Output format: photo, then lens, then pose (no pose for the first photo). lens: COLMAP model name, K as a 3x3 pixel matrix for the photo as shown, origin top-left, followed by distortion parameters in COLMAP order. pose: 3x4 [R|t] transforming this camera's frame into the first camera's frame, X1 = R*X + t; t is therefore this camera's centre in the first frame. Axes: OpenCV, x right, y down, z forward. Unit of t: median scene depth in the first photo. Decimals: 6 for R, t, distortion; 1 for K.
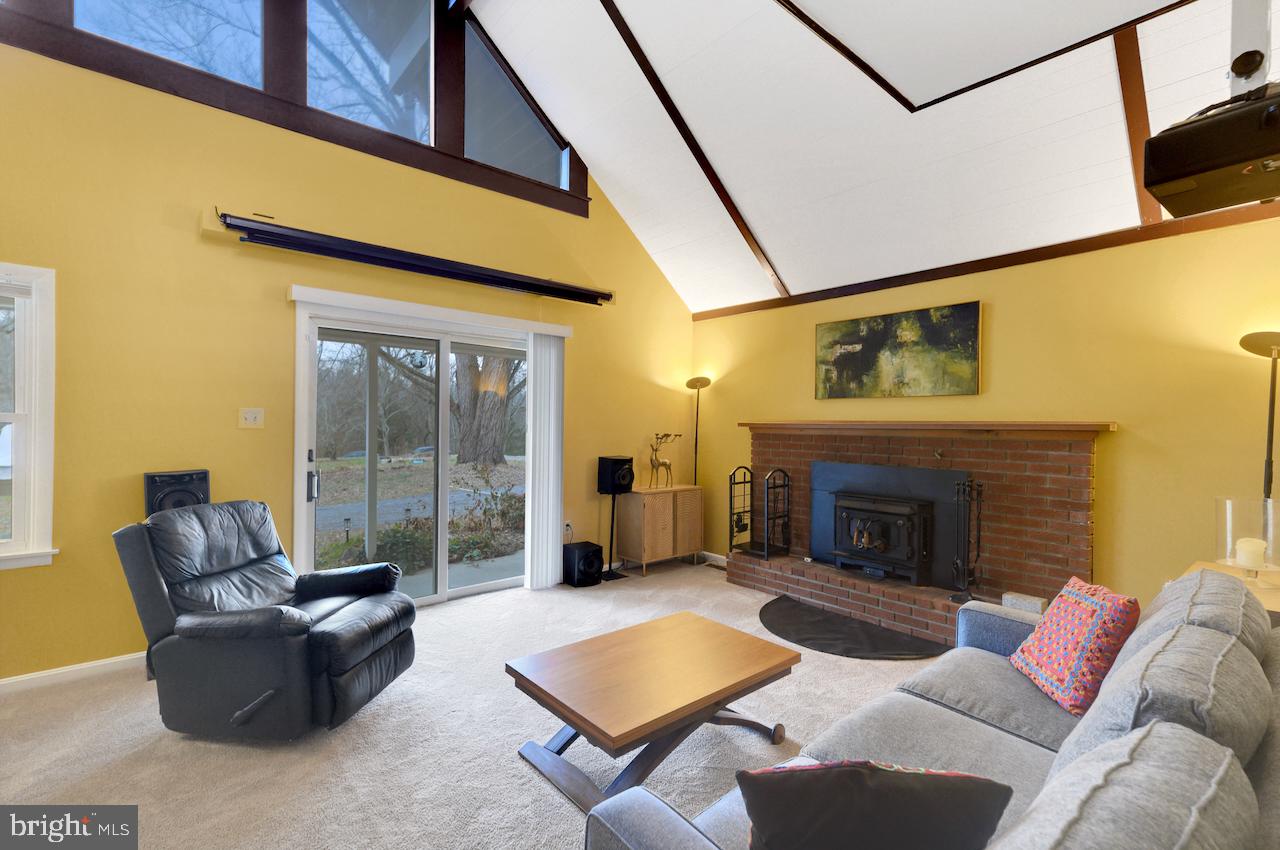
lens RADIAL K [[567.1, 0, 640.0], [0, 567.1, 425.0], [0, 0, 1]] dist [-0.000563, -0.000096]
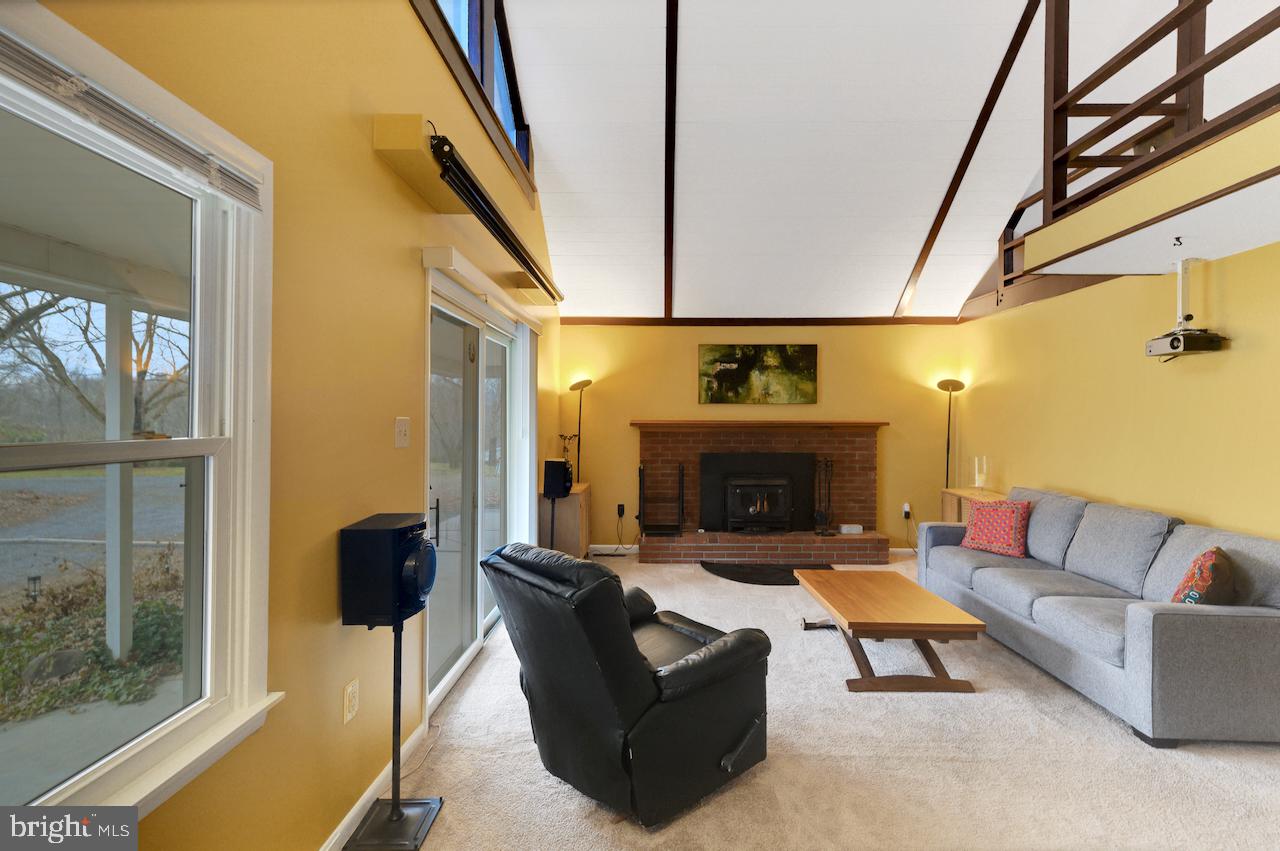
lens RADIAL K [[577.5, 0, 646.2], [0, 577.5, 417.8], [0, 0, 1]] dist [0.017442, 0.000273]
pose [[0.656737, -0.010046, 0.754052, -0.796590], [0.008625, 0.999946, 0.005810, -0.024135], [-0.754070, 0.002688, 0.656788, 0.260314]]
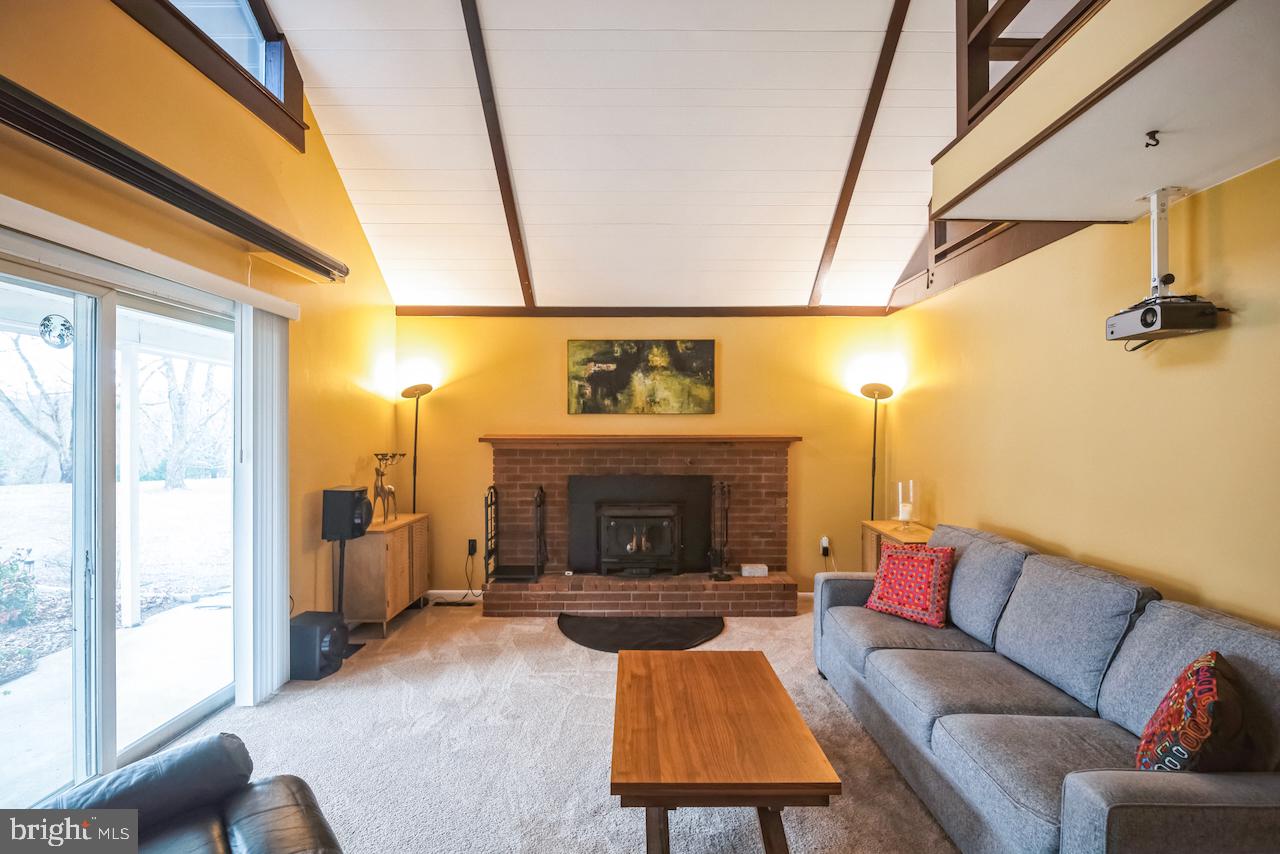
lens RADIAL K [[571.3, 0, 642.2], [0, 571.3, 430.1], [0, 0, 1]] dist [-0.002291, -0.000659]
pose [[0.647477, -0.012547, 0.761982, -0.412301], [0.009627, 0.999919, 0.008285, -0.025123], [-0.762024, 0.001971, 0.647545, 0.255975]]
